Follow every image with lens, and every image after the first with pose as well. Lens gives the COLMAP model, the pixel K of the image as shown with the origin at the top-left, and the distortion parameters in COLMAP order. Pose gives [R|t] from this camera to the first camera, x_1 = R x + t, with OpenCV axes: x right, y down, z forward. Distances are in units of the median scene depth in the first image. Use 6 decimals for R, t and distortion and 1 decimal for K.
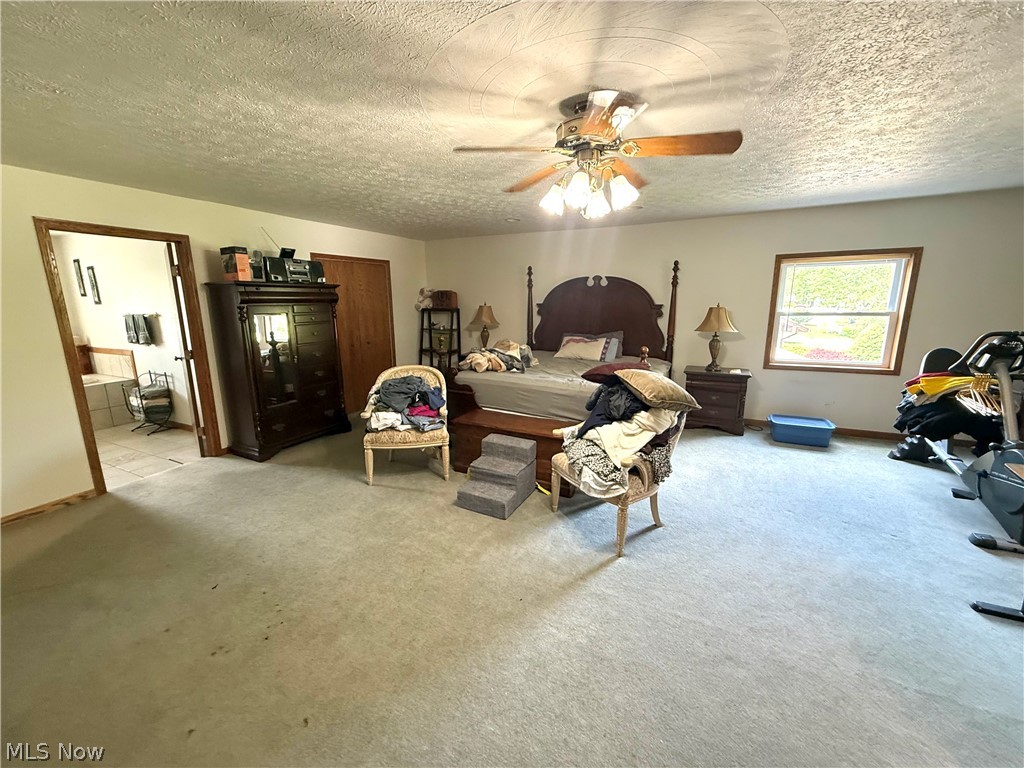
lens RADIAL K [[406.0, 0, 510.6], [0, 406.0, 382.6], [0, 0, 1]] dist [-0.000712, -0.000092]
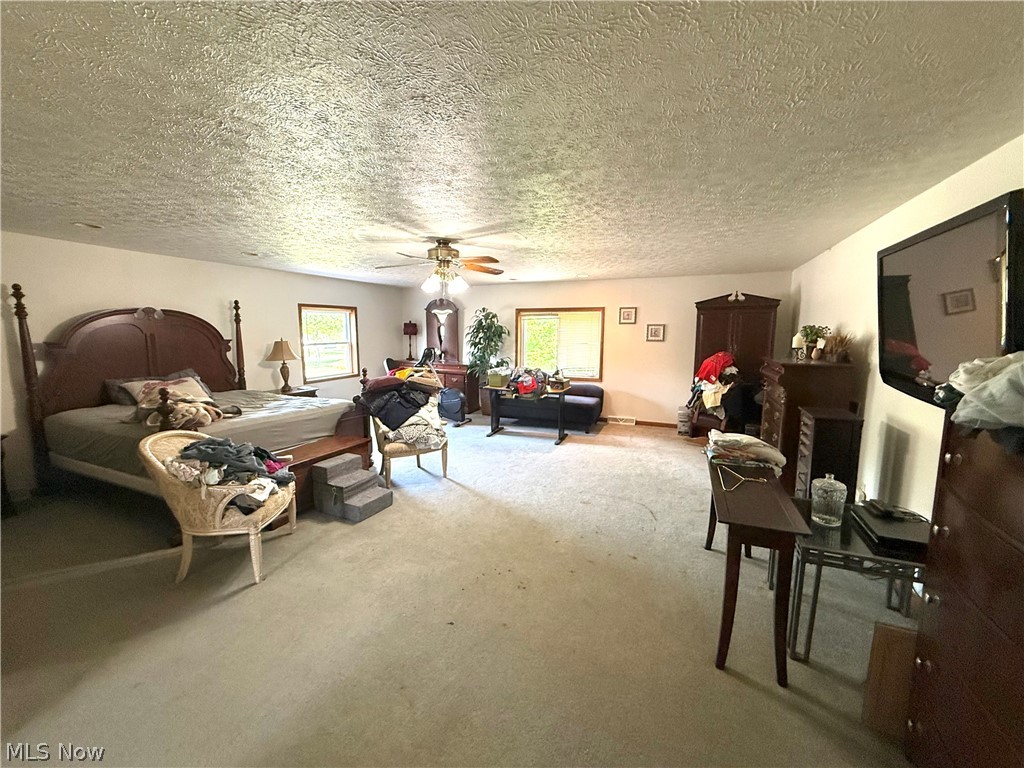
lens RADIAL K [[406.0, 0, 510.2], [0, 406.0, 384.8], [0, 0, 1]] dist [-0.000712, -0.000092]
pose [[-0.040552, -0.123780, 0.991481, -0.792762], [0.201016, 0.970998, 0.129444, -0.076673], [-0.978748, 0.204552, -0.014494, 0.364878]]
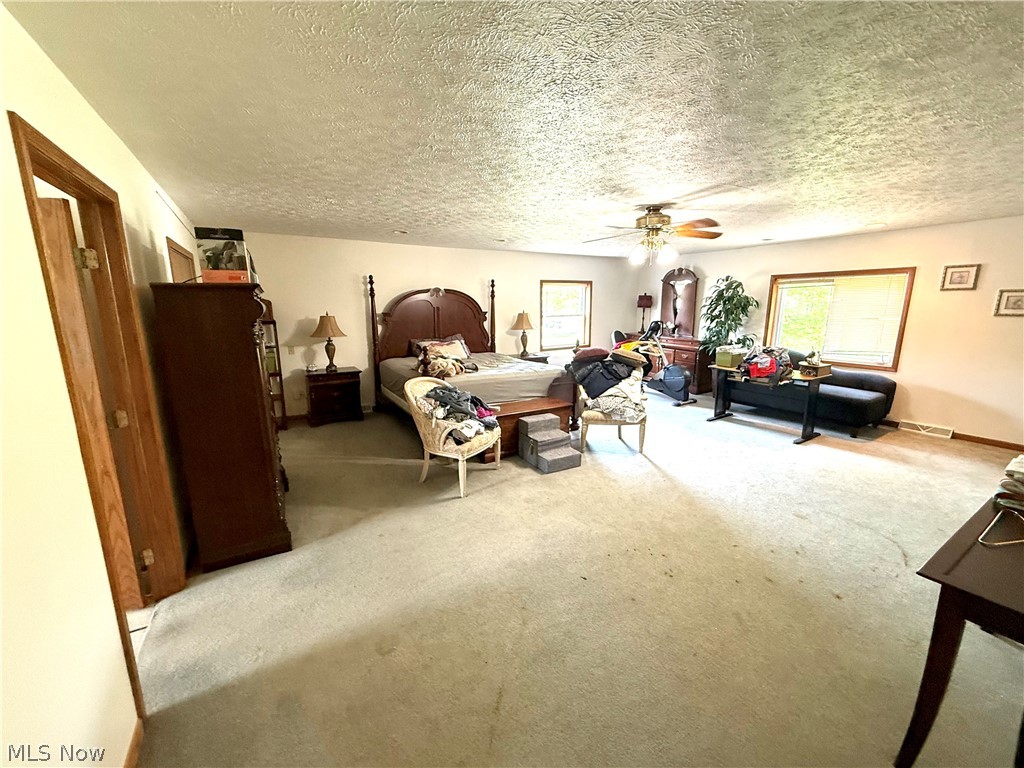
lens RADIAL K [[406.0, 0, 508.8], [0, 406.0, 384.8], [0, 0, 1]] dist [-0.000712, -0.000092]
pose [[0.545630, -0.158716, 0.822859, -0.786518], [0.172346, 0.982165, 0.075162, -0.051574], [-0.820113, 0.100806, 0.563253, 0.248139]]
